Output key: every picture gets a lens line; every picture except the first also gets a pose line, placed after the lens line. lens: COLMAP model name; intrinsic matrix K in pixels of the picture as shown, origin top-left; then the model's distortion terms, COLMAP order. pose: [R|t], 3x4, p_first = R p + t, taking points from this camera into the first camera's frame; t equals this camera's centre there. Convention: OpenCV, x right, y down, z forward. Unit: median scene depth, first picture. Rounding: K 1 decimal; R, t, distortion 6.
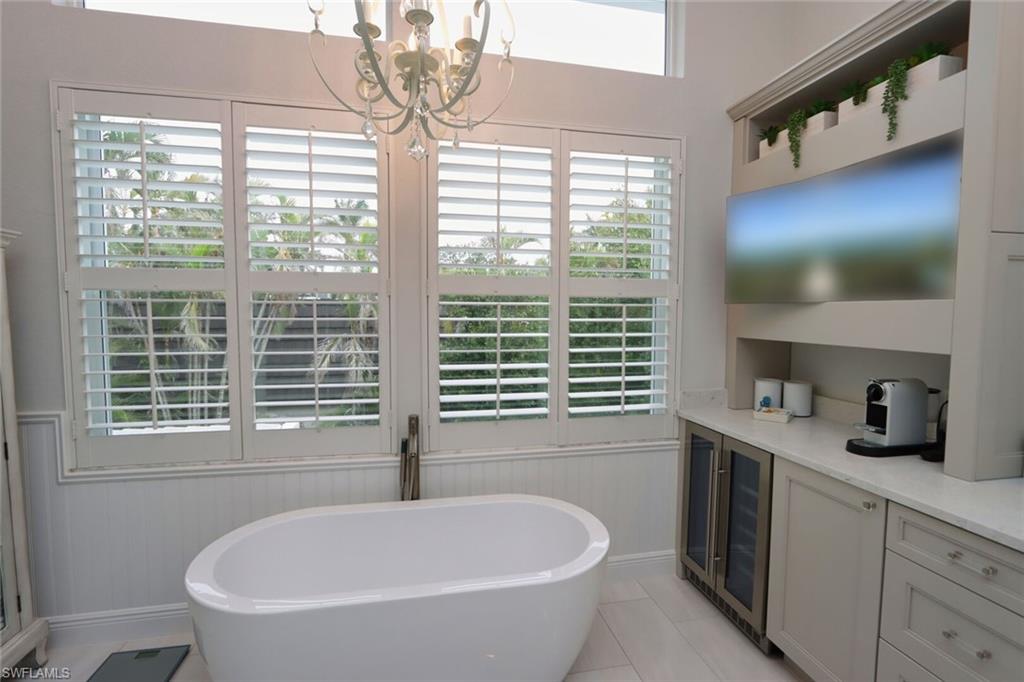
lens RADIAL K [[478.2, 0, 501.8], [0, 478.2, 340.3], [0, 0, 1]] dist [-0.019019, -0.000795]
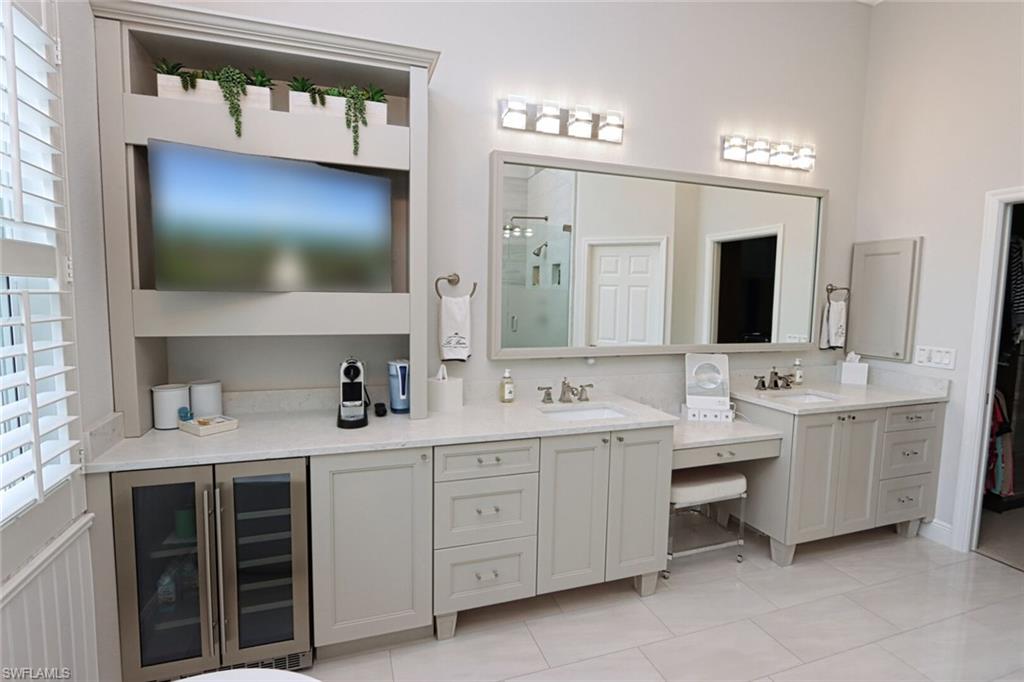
lens RADIAL K [[478.2, 0, 501.8], [0, 478.2, 340.3], [0, 0, 1]] dist [-0.019019, -0.000795]
pose [[-0.142845, -0.089320, 0.985706, -0.308147], [0.045555, 0.994271, 0.096698, -0.047862], [-0.988696, 0.058716, -0.137958, 0.601271]]
